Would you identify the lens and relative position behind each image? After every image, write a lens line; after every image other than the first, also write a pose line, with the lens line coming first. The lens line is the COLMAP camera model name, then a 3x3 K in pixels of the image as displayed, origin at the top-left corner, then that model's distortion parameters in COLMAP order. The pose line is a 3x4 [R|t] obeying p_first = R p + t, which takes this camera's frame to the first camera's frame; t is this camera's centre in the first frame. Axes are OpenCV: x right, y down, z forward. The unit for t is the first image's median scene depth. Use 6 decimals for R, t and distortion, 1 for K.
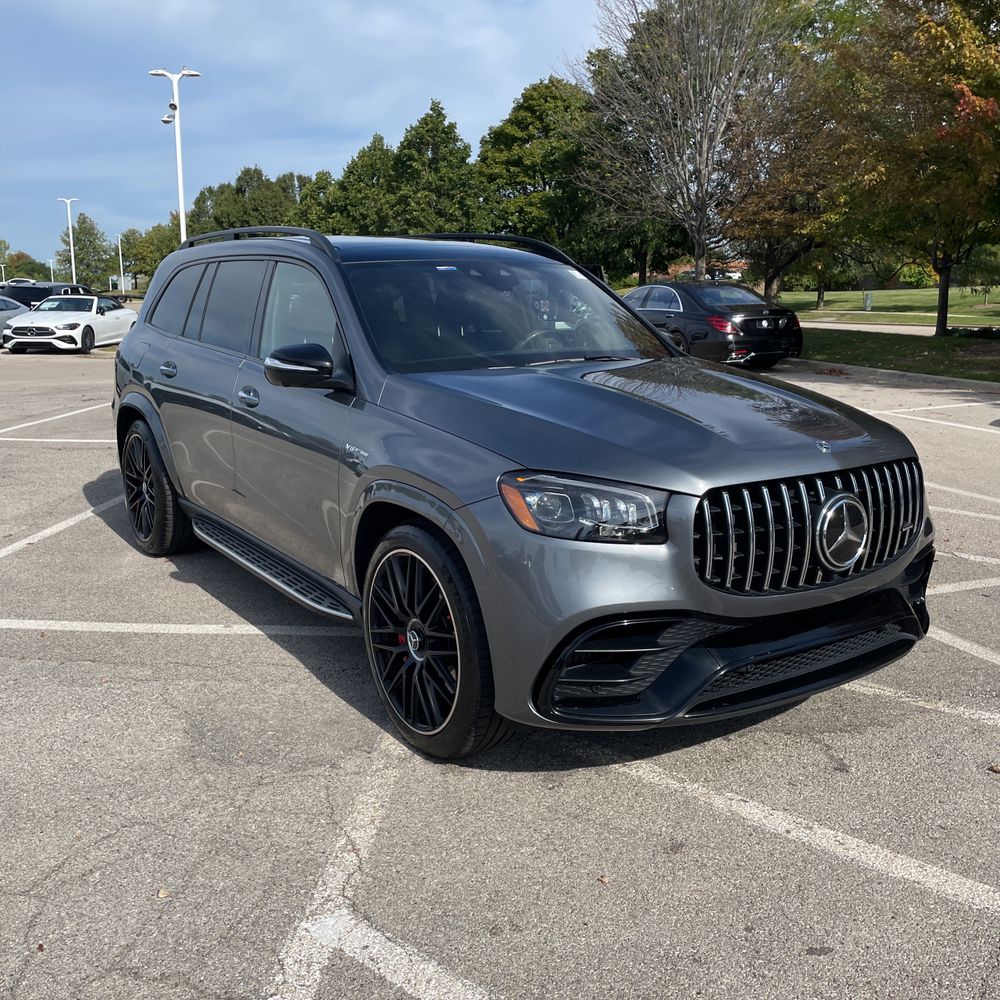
lens RADIAL K [[1010.1, 0, 523.0], [0, 1010.1, 526.7], [0, 0, 1]] dist [0.059619, -0.079270]
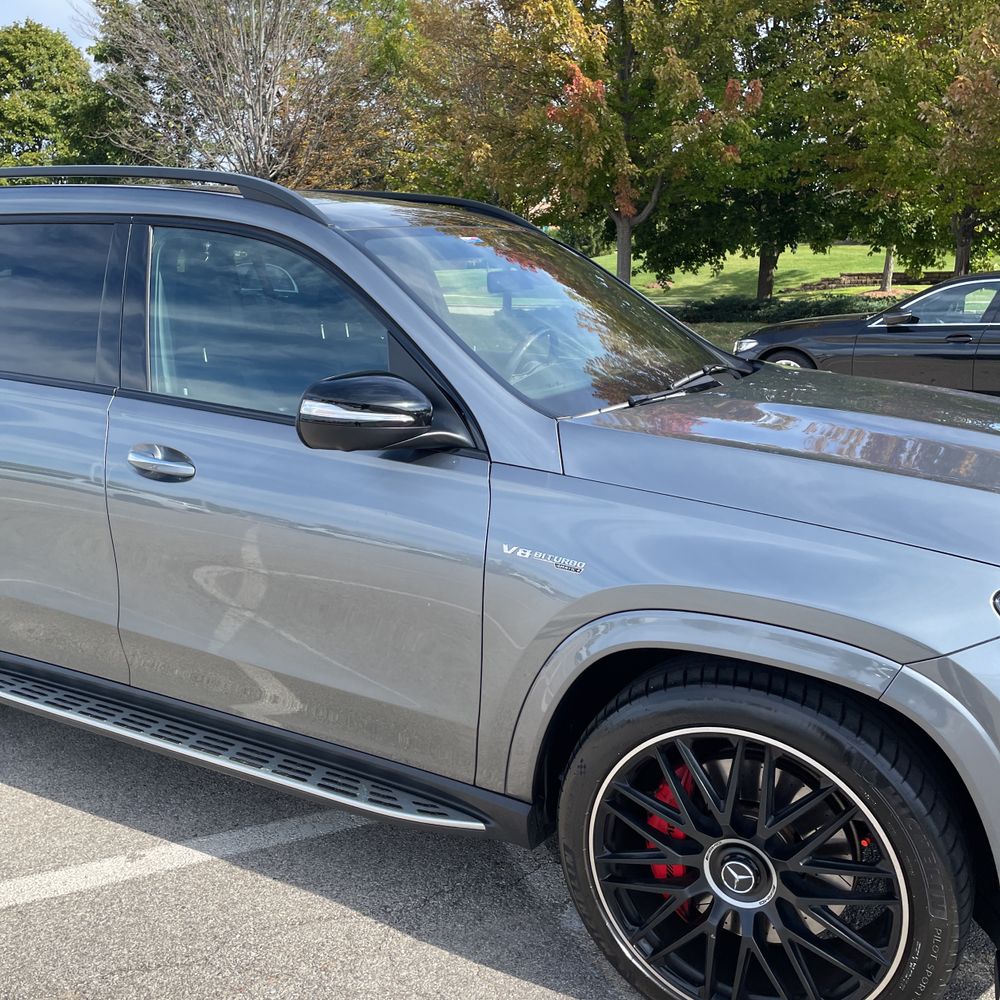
lens RADIAL K [[1010.1, 0, 523.0], [0, 1010.1, 526.7], [0, 0, 1]] dist [0.059619, -0.079270]
pose [[0.888645, -0.113520, 0.444324, -0.102753], [0.103990, 0.993521, 0.045854, -0.028823], [-0.446650, 0.005458, 0.894692, 0.117222]]
